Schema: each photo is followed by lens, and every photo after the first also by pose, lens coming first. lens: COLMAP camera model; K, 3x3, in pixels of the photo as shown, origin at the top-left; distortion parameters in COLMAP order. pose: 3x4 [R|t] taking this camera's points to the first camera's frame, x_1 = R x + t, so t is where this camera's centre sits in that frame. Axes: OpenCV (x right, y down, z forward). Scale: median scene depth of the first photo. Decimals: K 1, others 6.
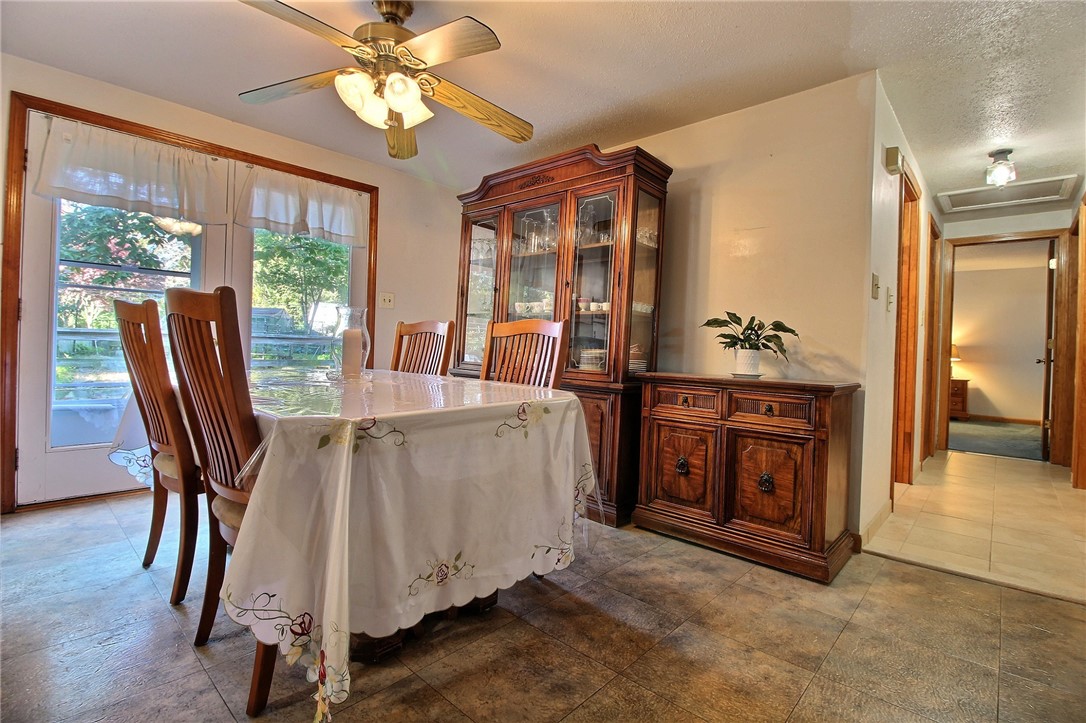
lens RADIAL K [[503.2, 0, 546.5], [0, 503.2, 348.4], [0, 0, 1]] dist [-0.001899, -0.012139]
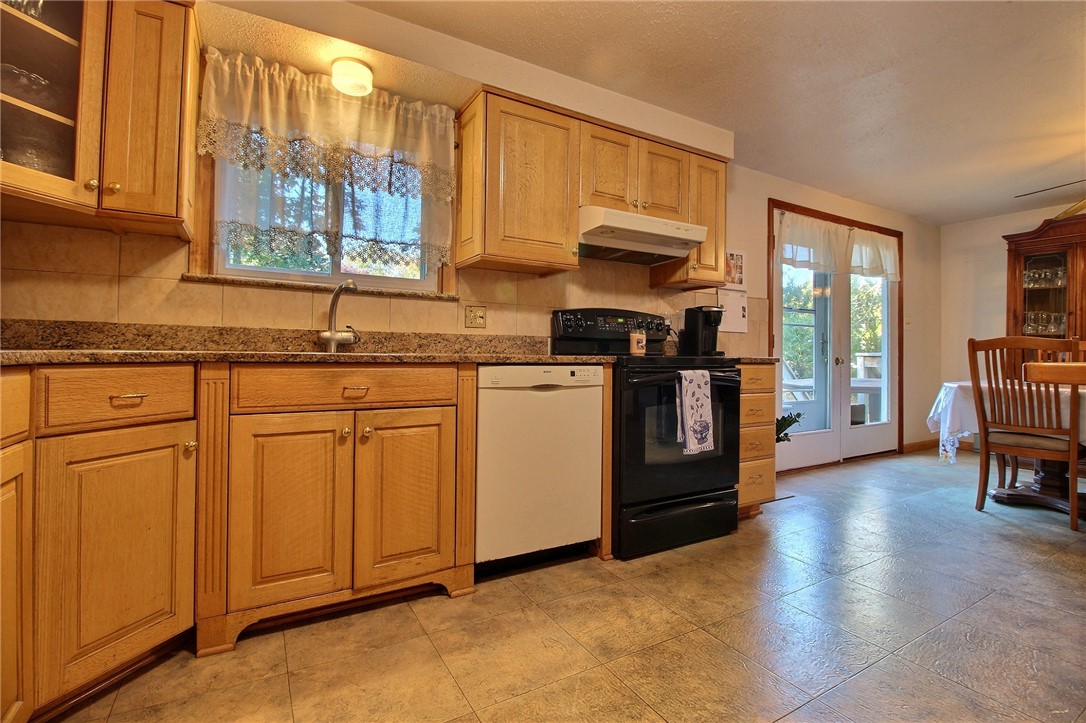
lens RADIAL K [[503.2, 0, 546.5], [0, 503.2, 348.4], [0, 0, 1]] dist [-0.001899, -0.012139]
pose [[0.955026, -0.024584, -0.295501, -1.557209], [0.018543, 0.999558, -0.023229, -0.045020], [0.295941, 0.016705, 0.955060, -0.814732]]
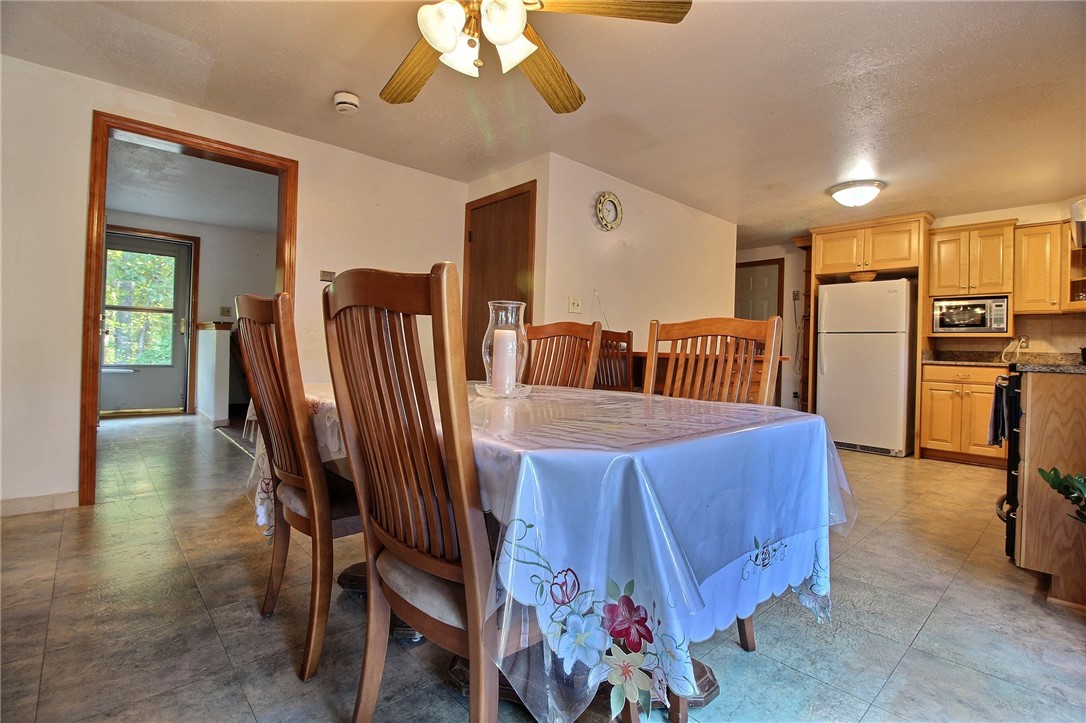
lens RADIAL K [[503.2, 0, 546.5], [0, 503.2, 348.4], [0, 0, 1]] dist [-0.001899, -0.012139]
pose [[-0.994330, -0.060875, 0.087188, -0.515396], [-0.060886, 0.998142, 0.002537, -0.016002], [-0.087180, -0.002786, -0.996189, 1.762496]]
